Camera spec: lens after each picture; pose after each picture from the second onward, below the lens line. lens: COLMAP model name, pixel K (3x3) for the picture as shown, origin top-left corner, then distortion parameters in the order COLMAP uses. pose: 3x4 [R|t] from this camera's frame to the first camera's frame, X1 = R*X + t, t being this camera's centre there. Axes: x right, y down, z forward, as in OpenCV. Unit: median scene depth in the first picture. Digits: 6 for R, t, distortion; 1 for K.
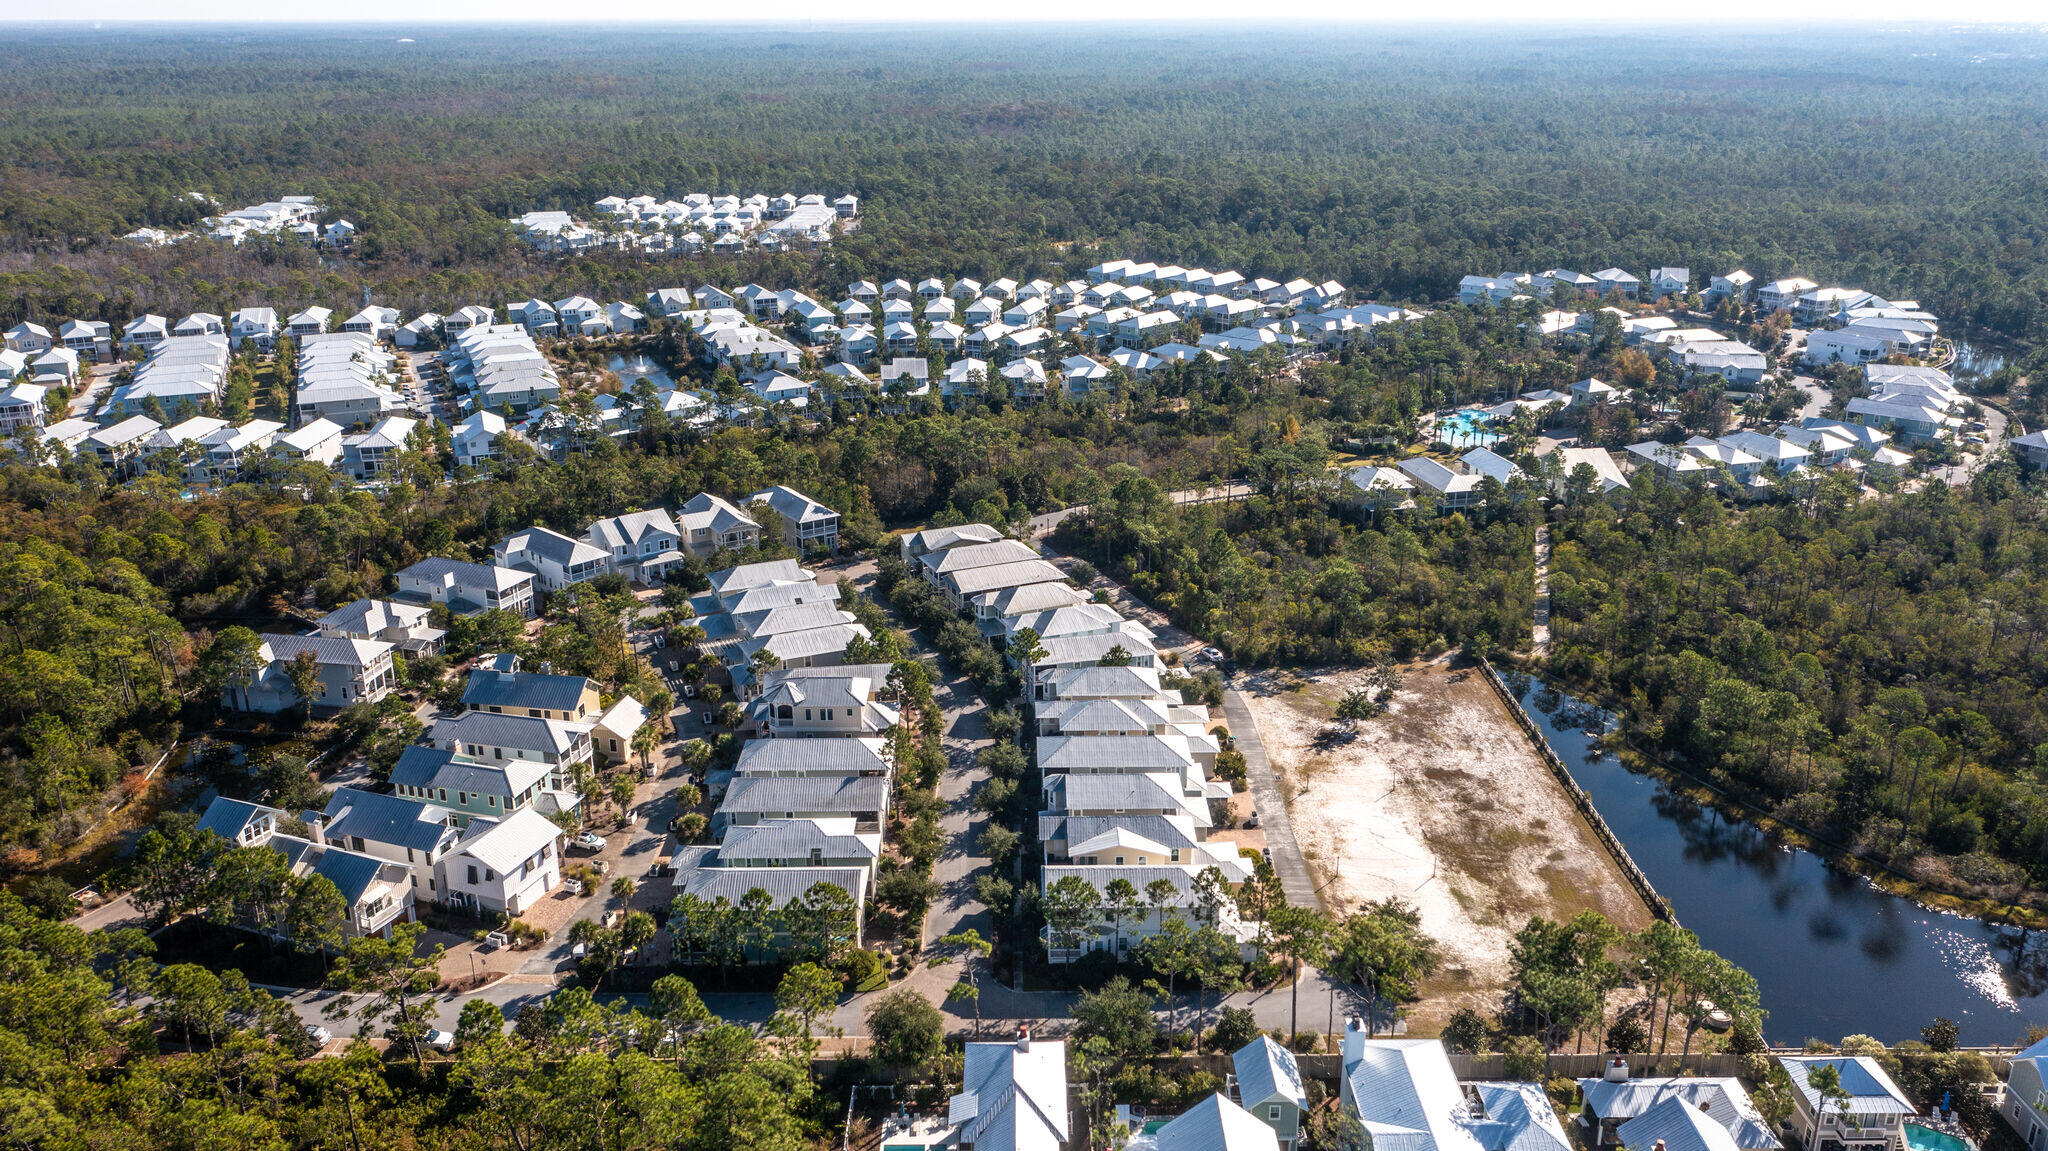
lens RADIAL K [[1595.4, 0, 1030.7], [0, 1595.4, 569.3], [0, 0, 1]] dist [0.006989, 0.012315]
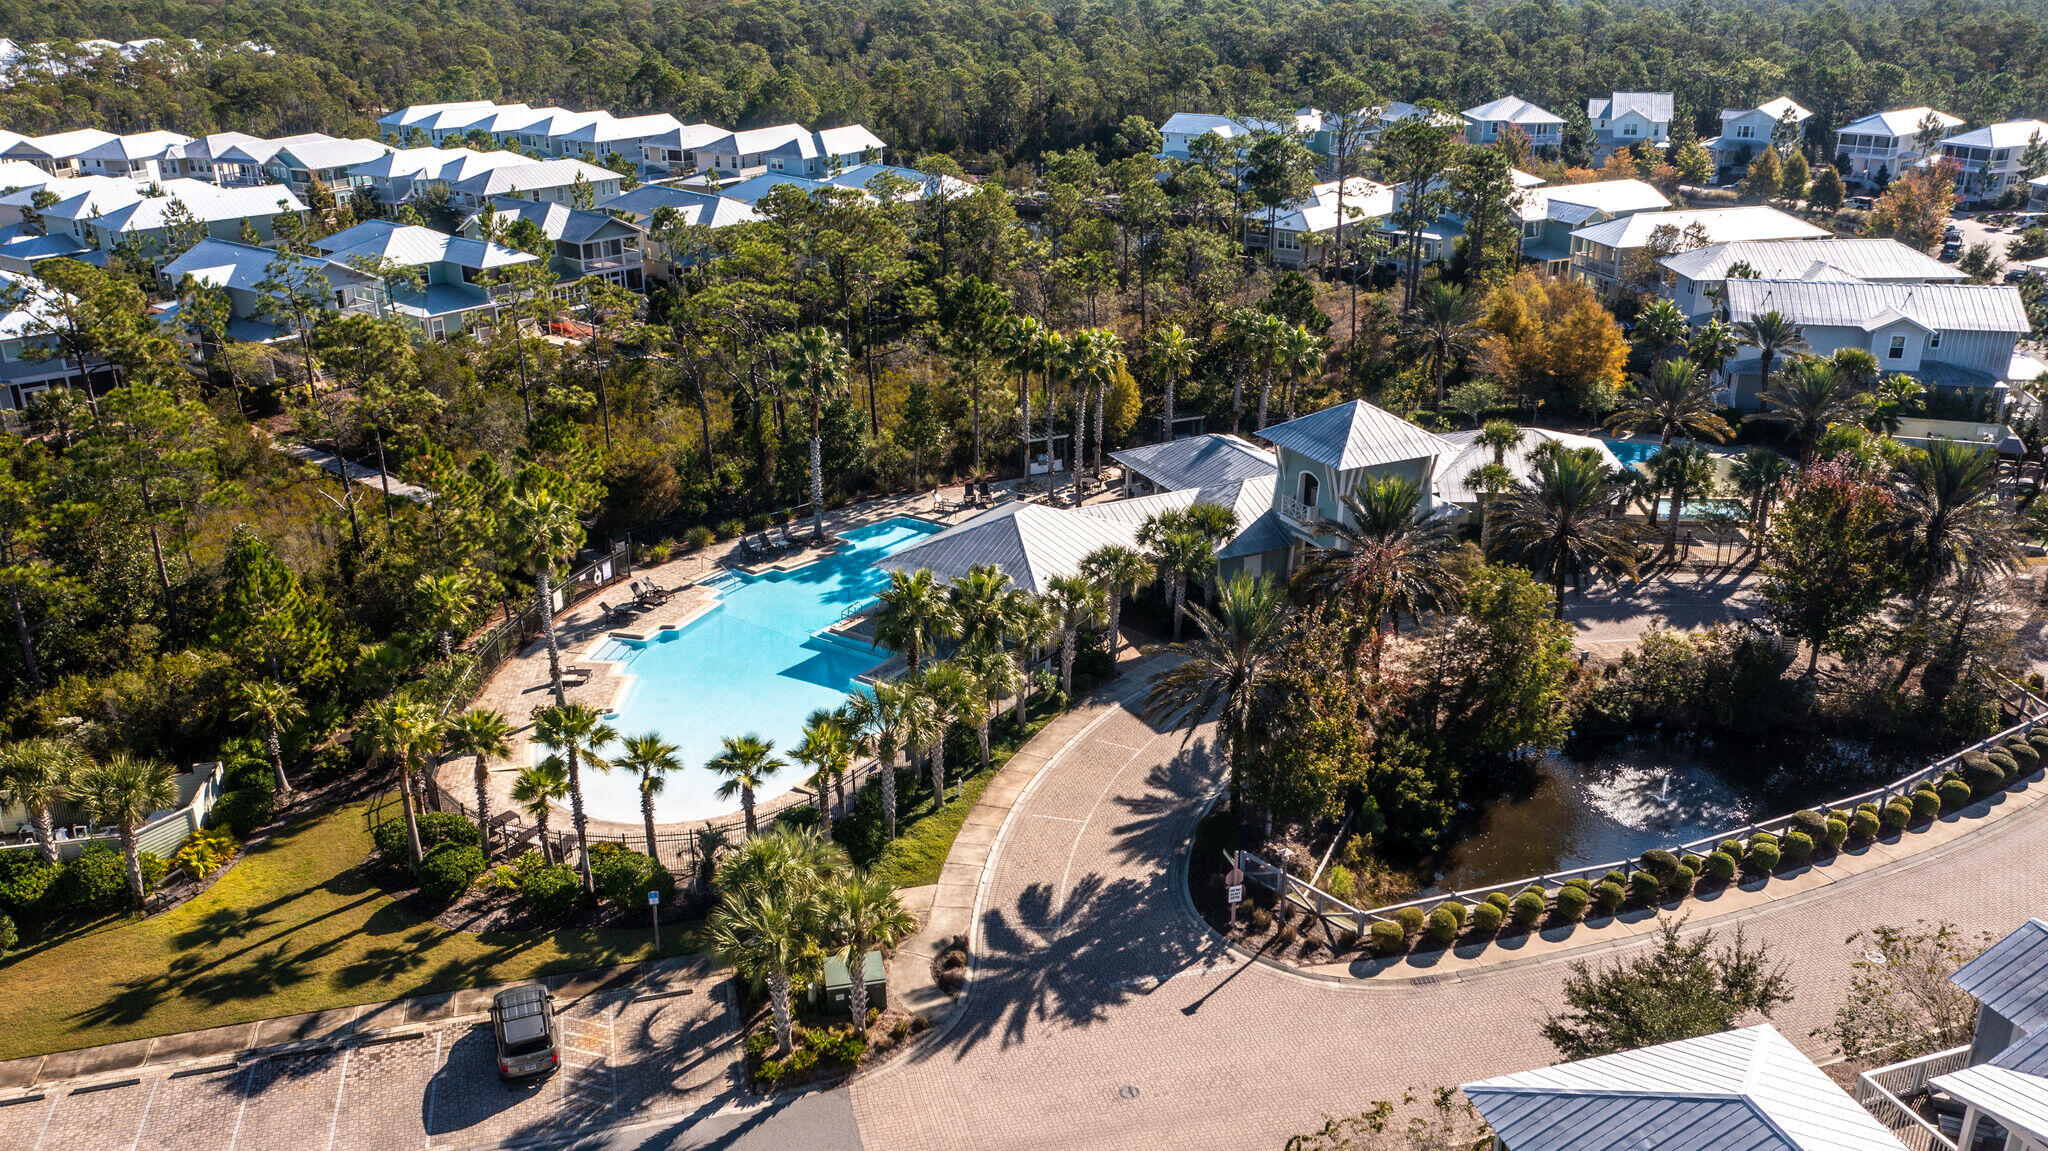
lens RADIAL K [[1595.4, 0, 1022.3], [0, 1595.4, 575.3], [0, 0, 1]] dist [0.006989, 0.012315]
pose [[0.999068, -0.022519, 0.036822, 0.241863], [0.021055, 0.998991, 0.039682, -0.085769], [-0.037678, -0.038870, 0.998534, 0.638139]]
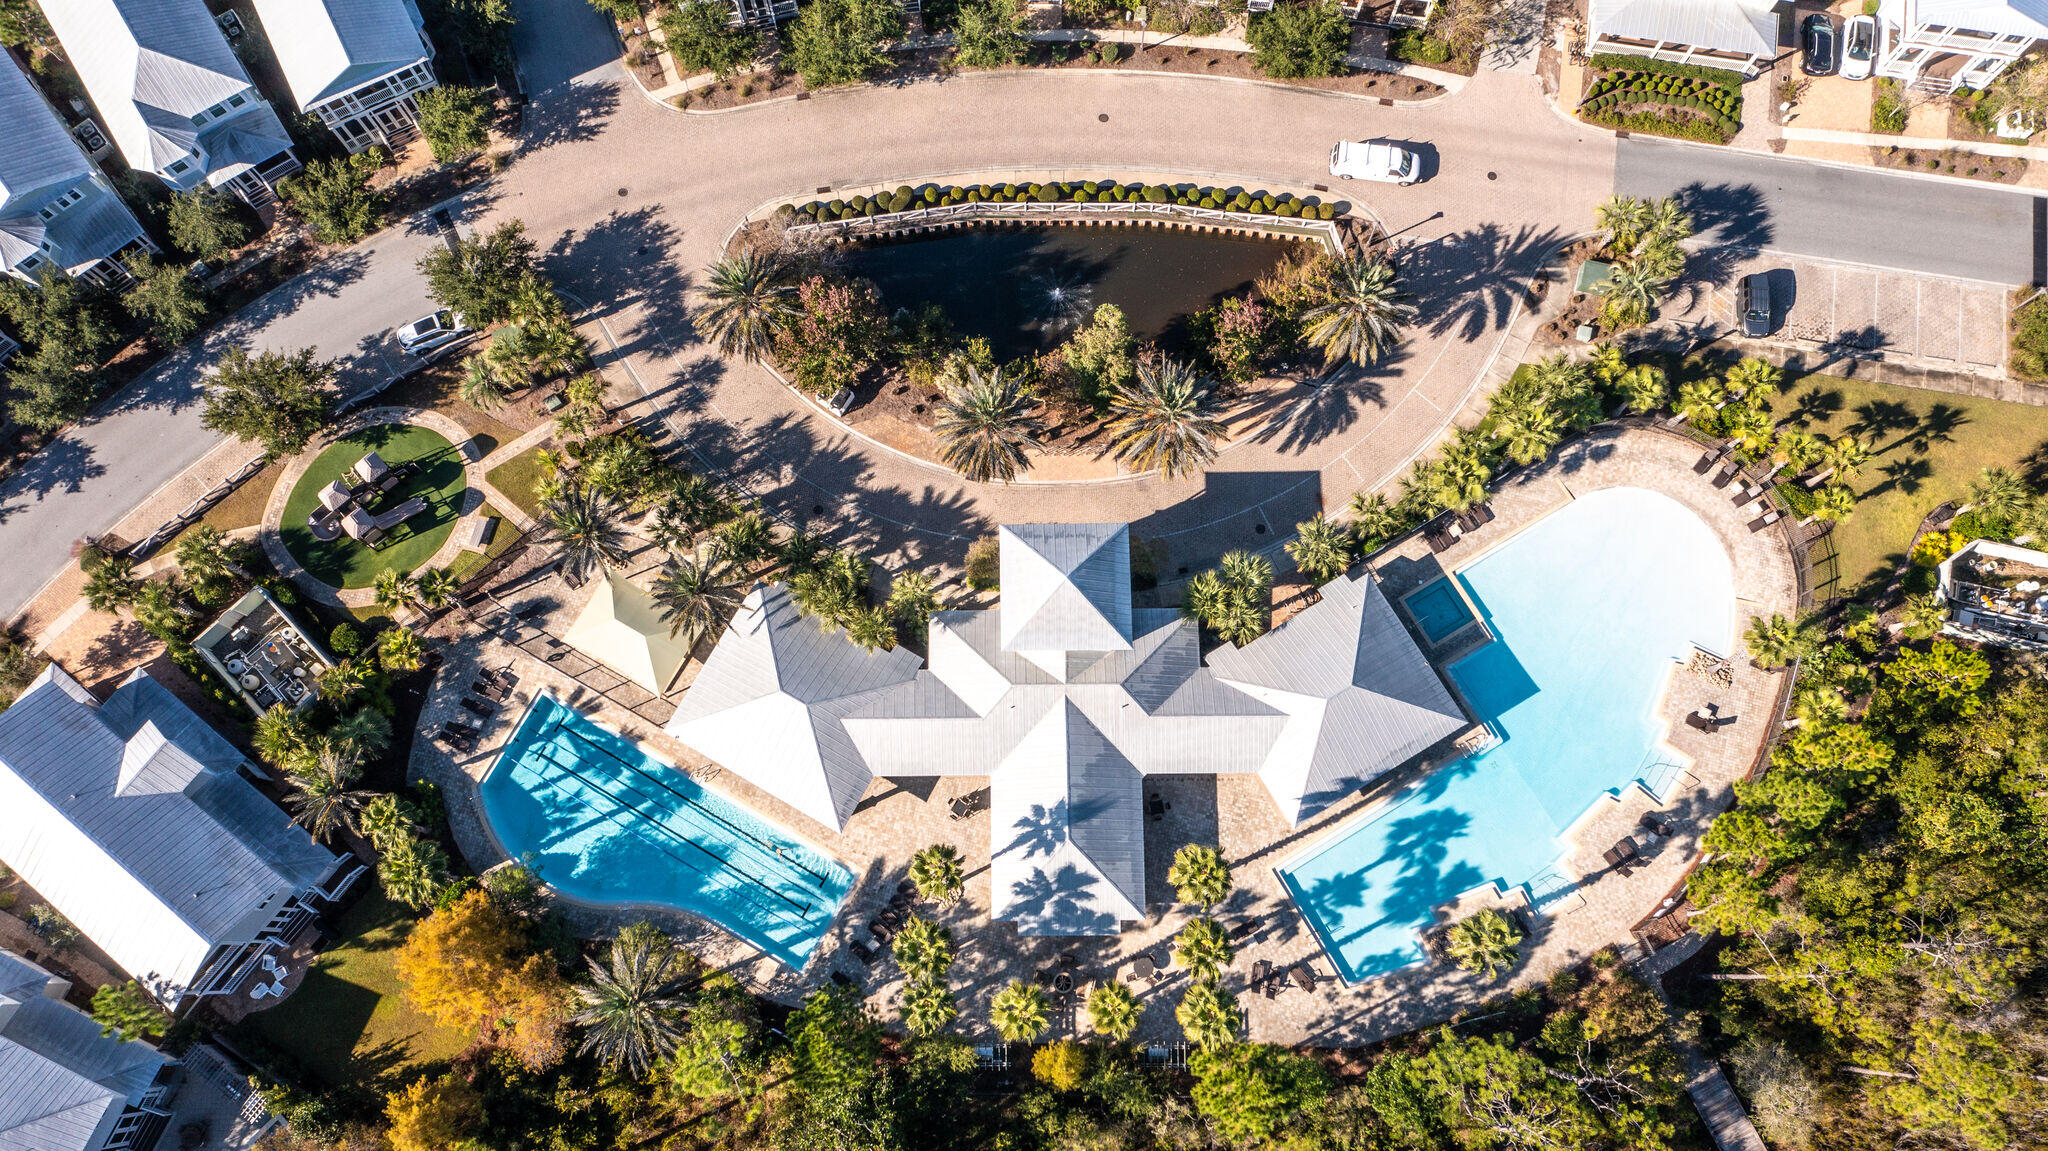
lens RADIAL K [[1595.4, 0, 1023.6], [0, 1595.4, 575.0], [0, 0, 1]] dist [0.006989, 0.012315]
pose [[-0.927370, -0.360009, 0.101879, 0.268974], [0.133553, -0.064162, 0.988963, -0.280004], [-0.349498, 0.930740, 0.107582, 0.784488]]
